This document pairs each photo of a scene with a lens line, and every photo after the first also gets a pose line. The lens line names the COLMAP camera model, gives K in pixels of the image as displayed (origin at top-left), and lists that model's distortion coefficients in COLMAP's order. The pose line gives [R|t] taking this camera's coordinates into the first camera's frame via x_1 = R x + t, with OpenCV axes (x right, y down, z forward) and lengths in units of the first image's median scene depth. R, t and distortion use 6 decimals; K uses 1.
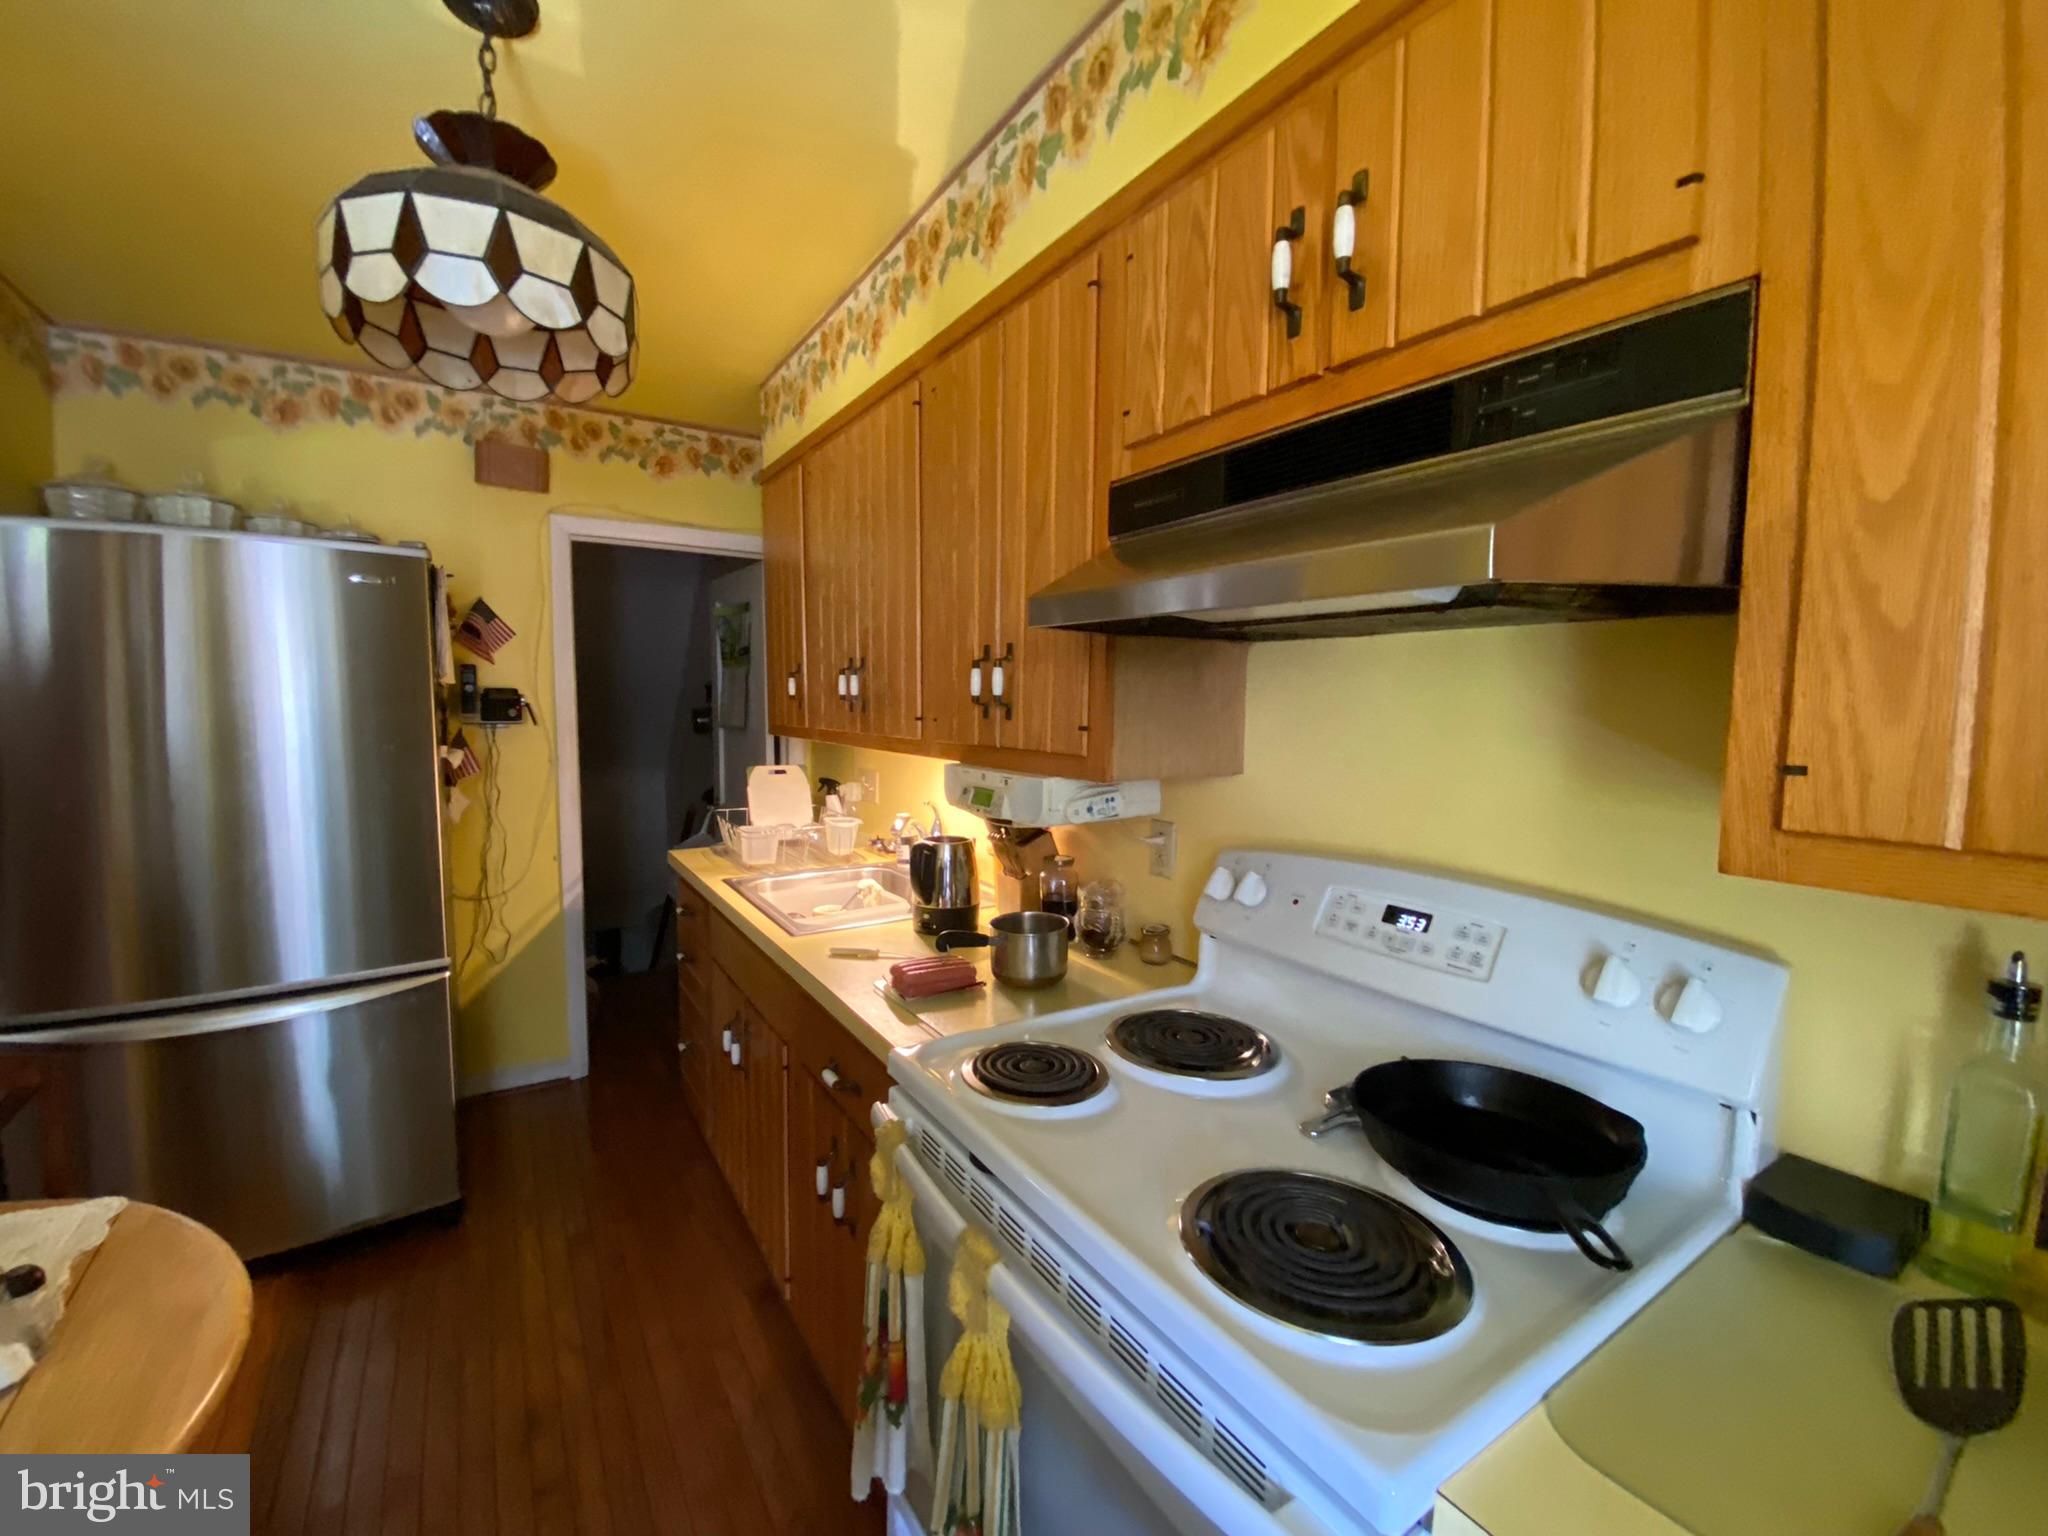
lens RADIAL K [[836.5, 0, 1019.1], [0, 836.5, 768.0], [0, 0, 1]] dist [0.016361, -0.018768]
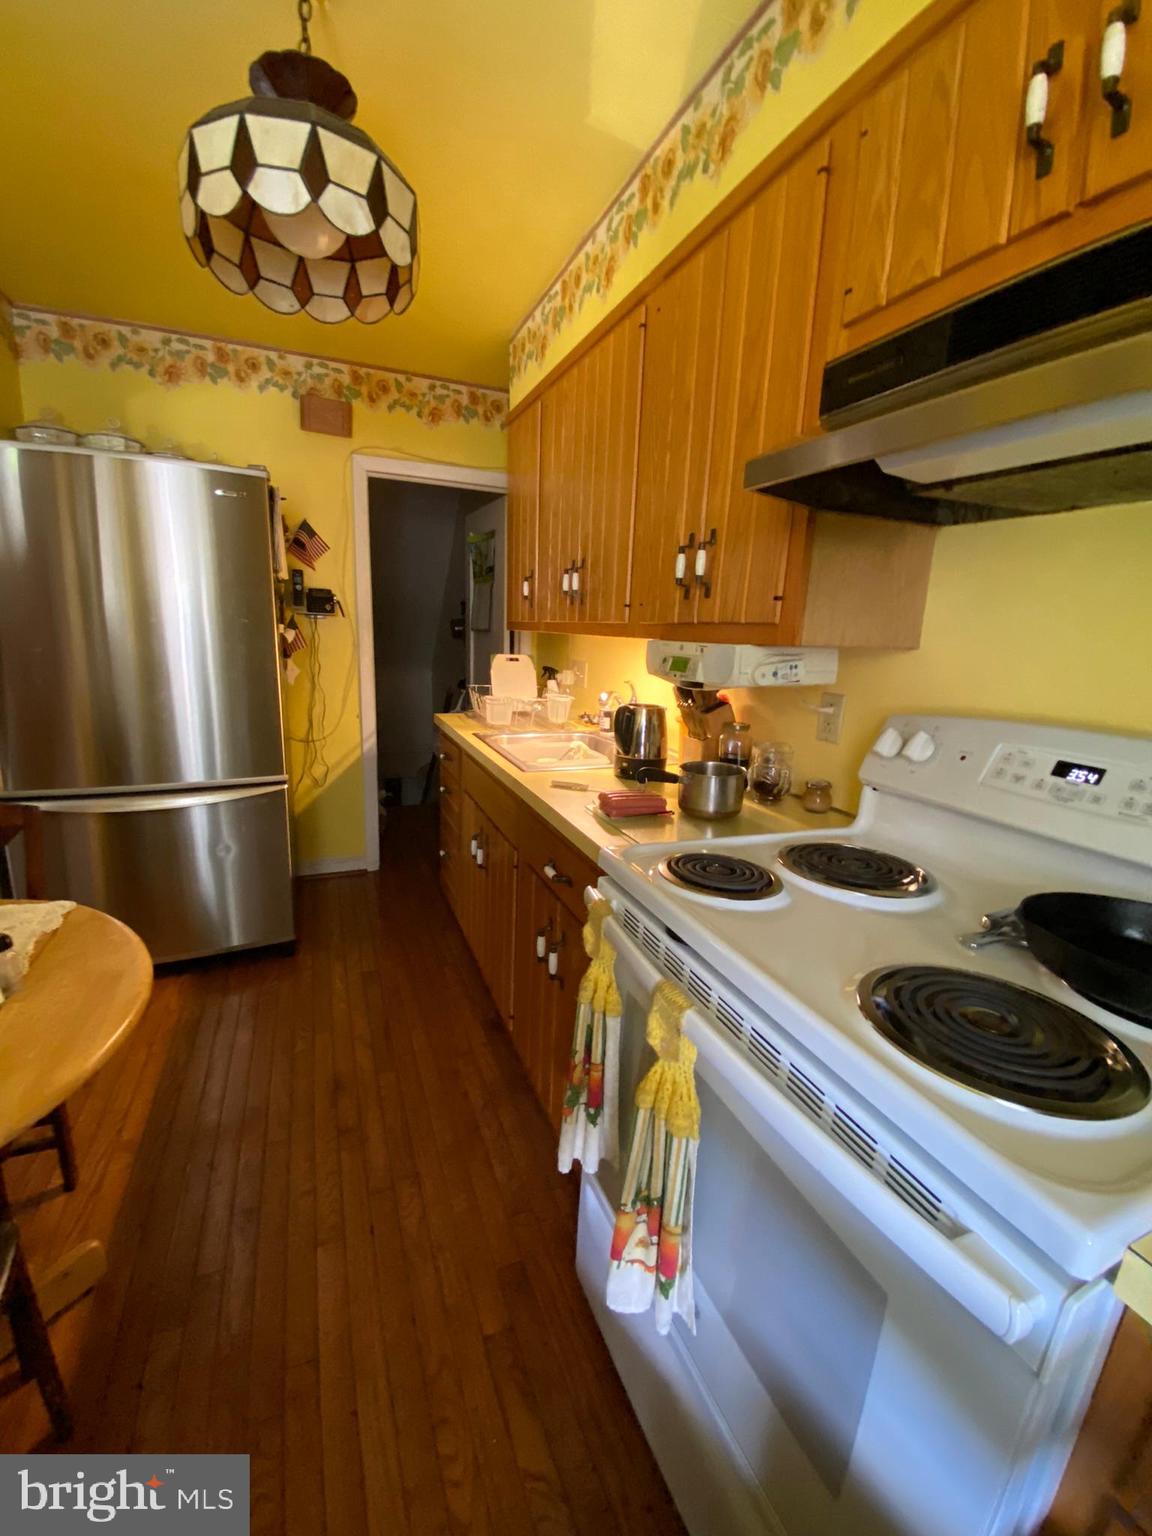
lens RADIAL K [[627.4, 0, 574.1], [0, 627.4, 762.4], [0, 0, 1]] dist [0.016361, -0.018768]
pose [[0.983477, 0.066516, -0.168368, -0.032557], [-0.045332, 0.990908, 0.126677, 0.068816], [0.175264, -0.116951, 0.977551, 0.068296]]
